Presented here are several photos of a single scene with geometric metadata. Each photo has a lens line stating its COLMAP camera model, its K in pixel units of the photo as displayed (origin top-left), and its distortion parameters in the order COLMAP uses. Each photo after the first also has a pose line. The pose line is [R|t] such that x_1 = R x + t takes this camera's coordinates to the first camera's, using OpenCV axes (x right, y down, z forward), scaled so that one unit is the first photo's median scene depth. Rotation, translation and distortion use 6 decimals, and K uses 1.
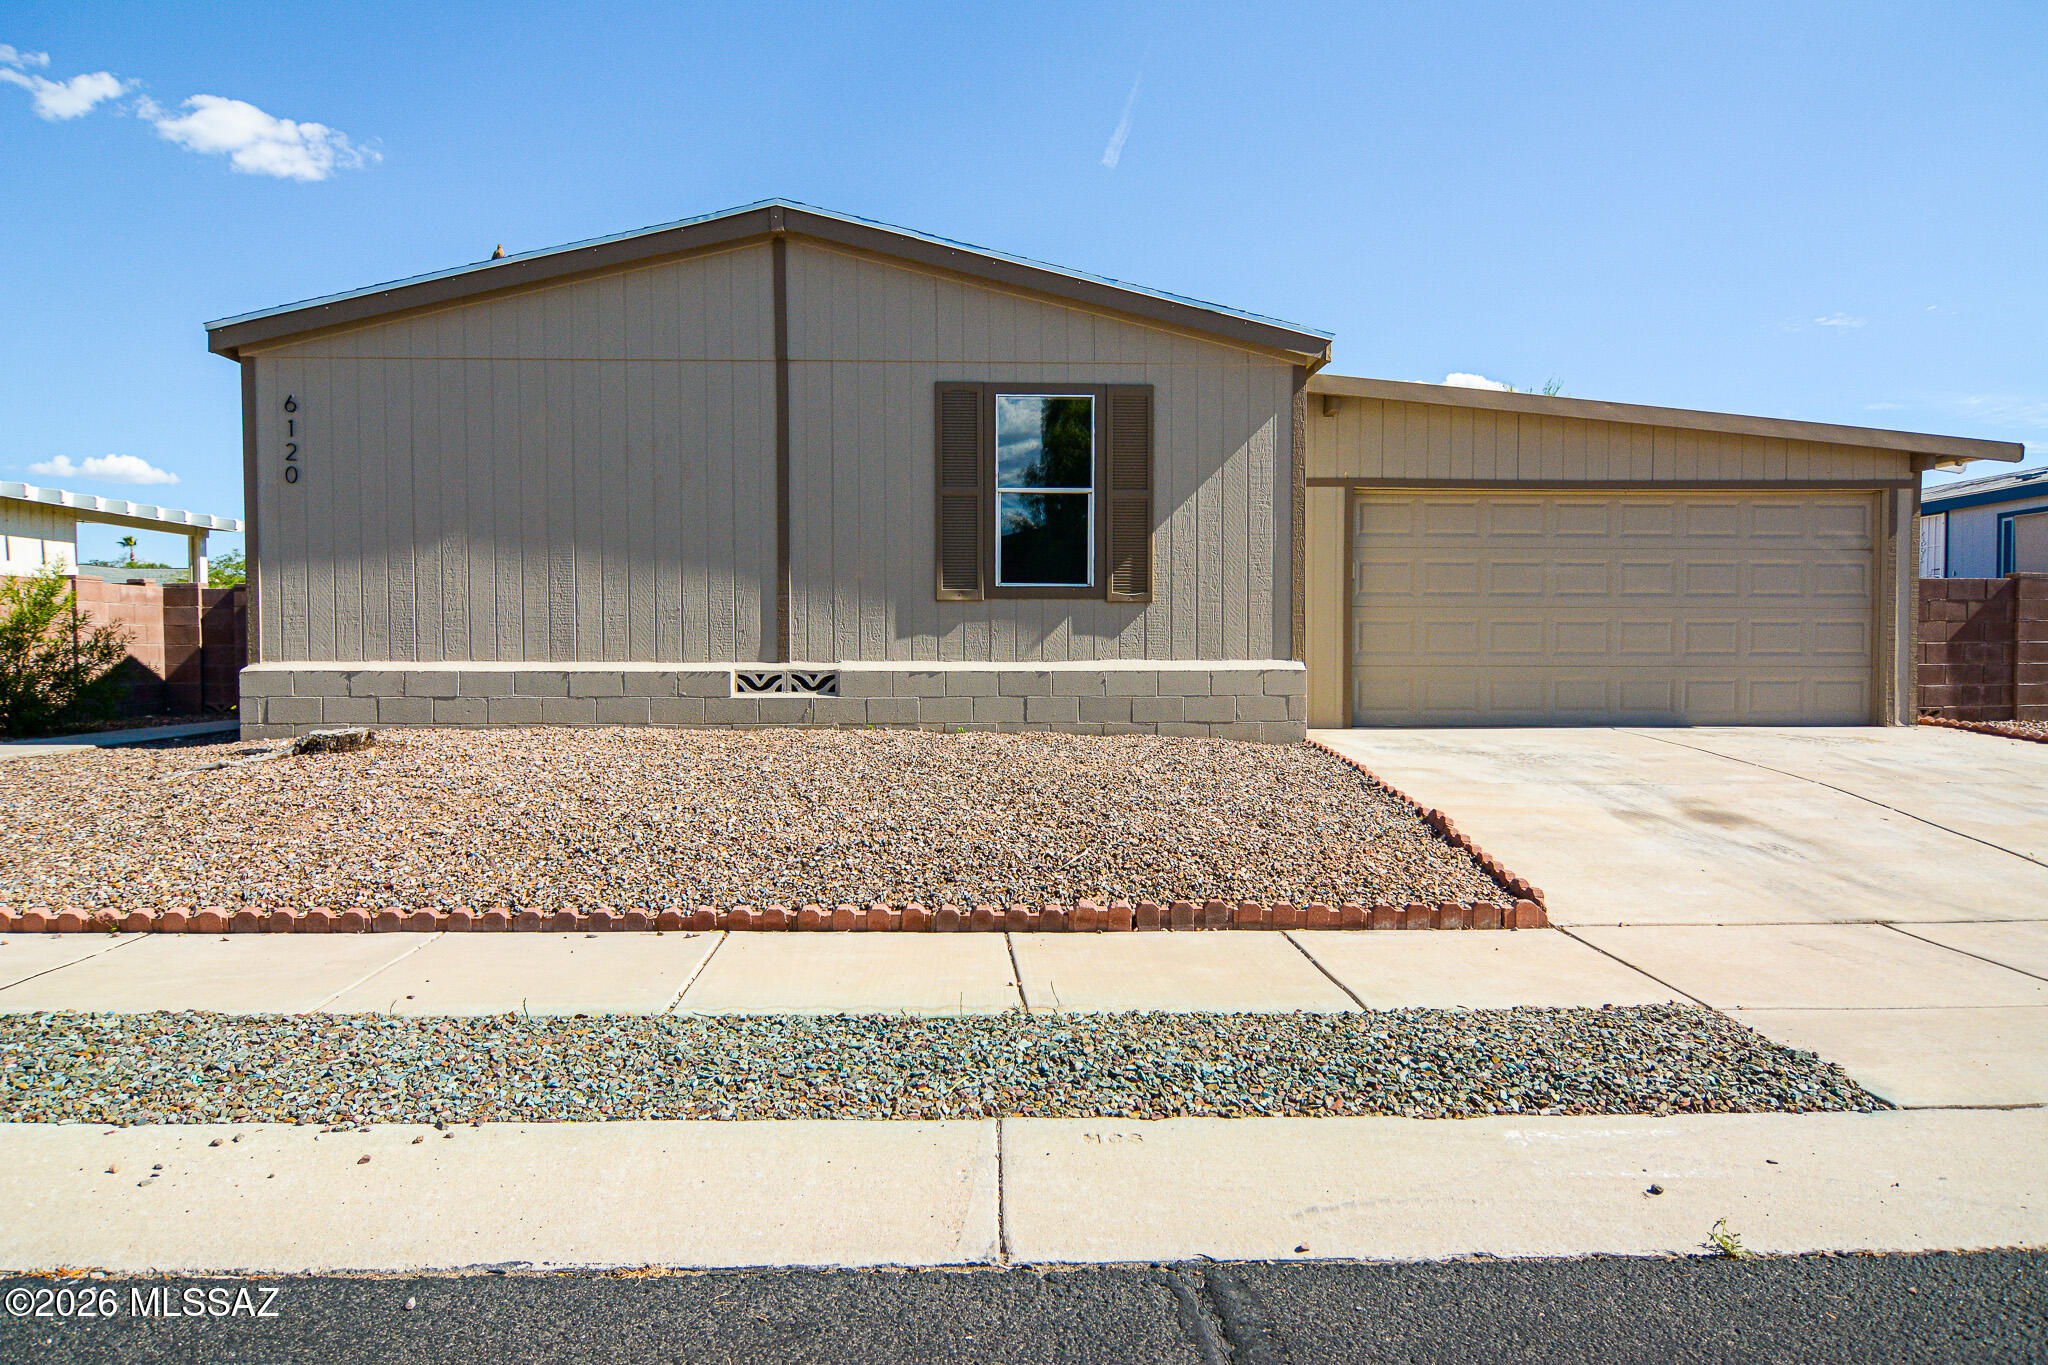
lens RADIAL K [[1260.4, 0, 1035.0], [0, 1260.4, 674.5], [0, 0, 1]] dist [-0.010614, -0.000803]
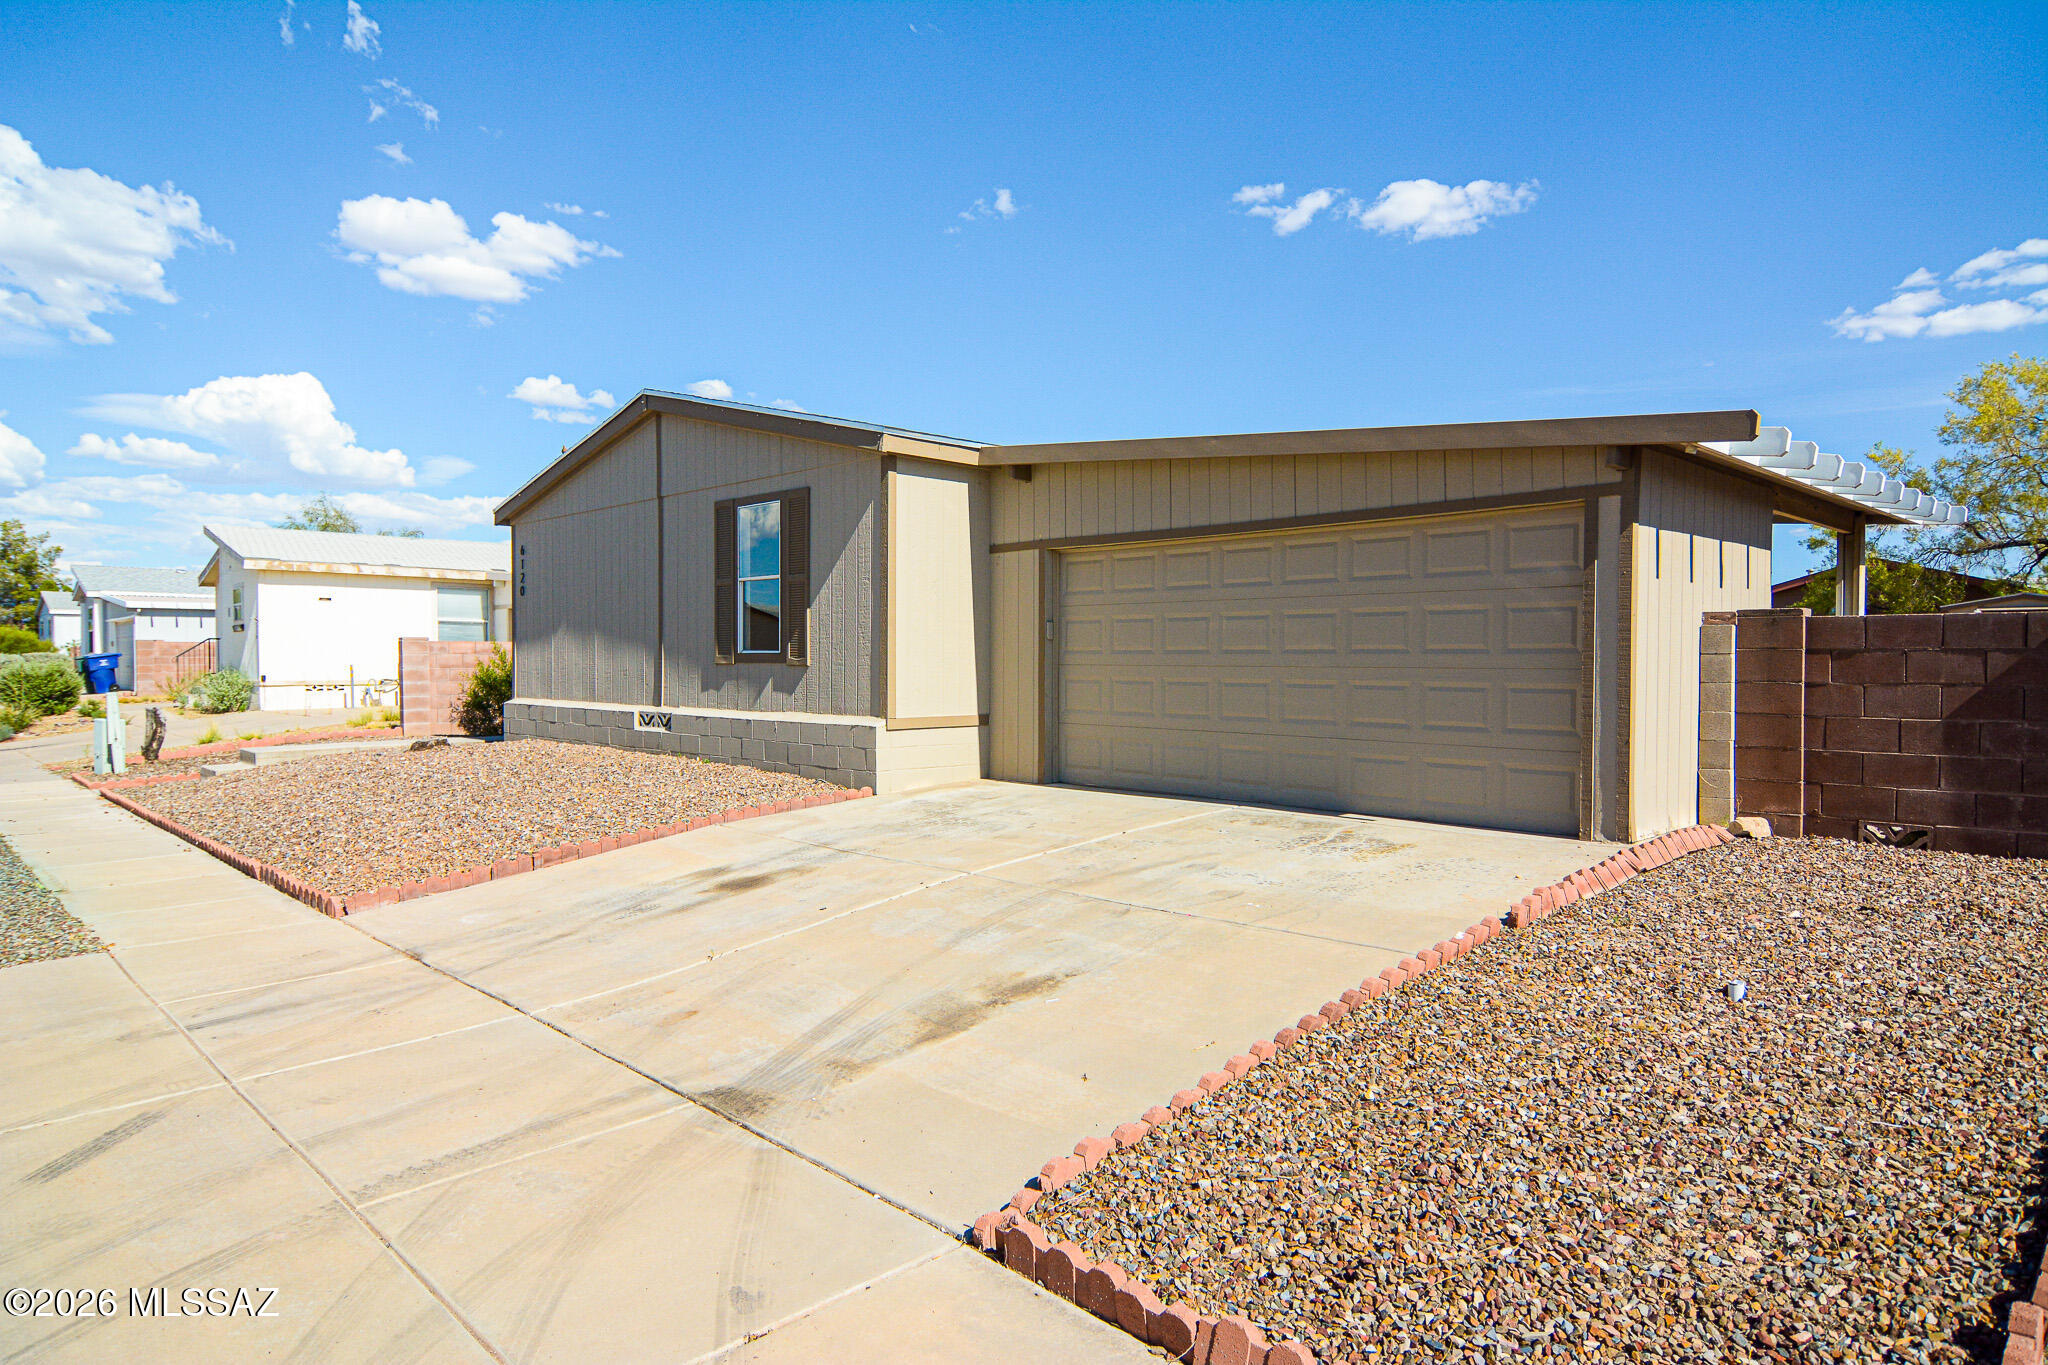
lens RADIAL K [[1260.4, 0, 1026.3], [0, 1260.4, 675.5], [0, 0, 1]] dist [-0.010614, -0.000803]
pose [[0.670036, 0.009411, -0.742269, 1.133838], [-0.018705, 0.999816, -0.004208, -0.046566], [0.742093, 0.016704, 0.670089, 0.342516]]
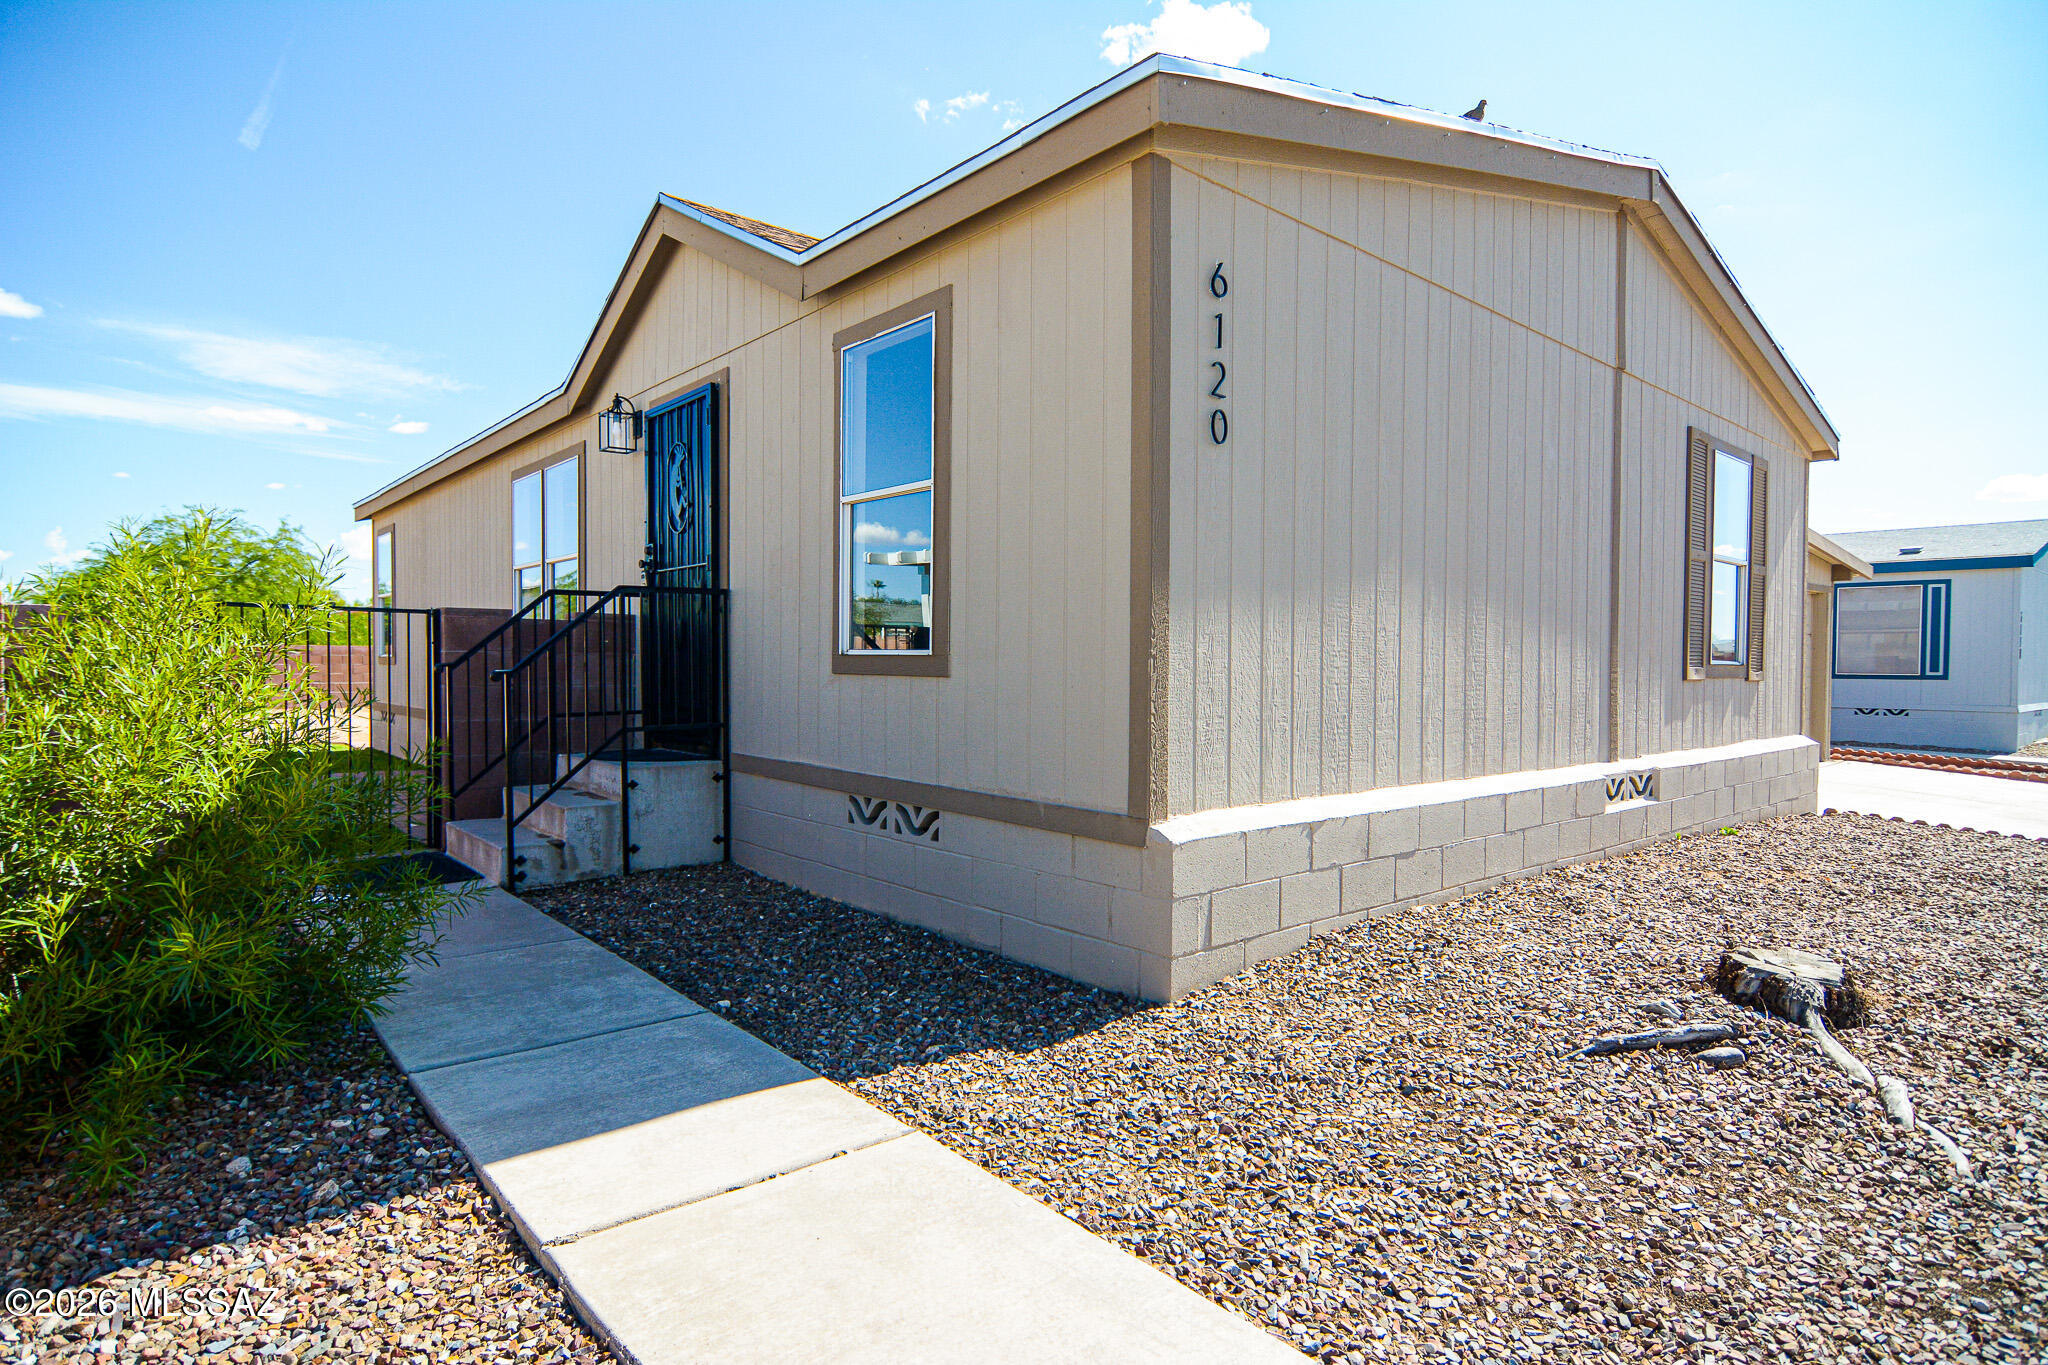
lens RADIAL K [[1100.5, 0, 1018.5], [0, 1100.5, 694.6], [0, 0, 1]] dist [-0.007979, -0.009519]
pose [[0.782397, -0.011066, 0.622682, -0.891654], [0.005407, 0.999925, 0.010977, -0.059103], [-0.622757, -0.005222, 0.782398, 0.694879]]
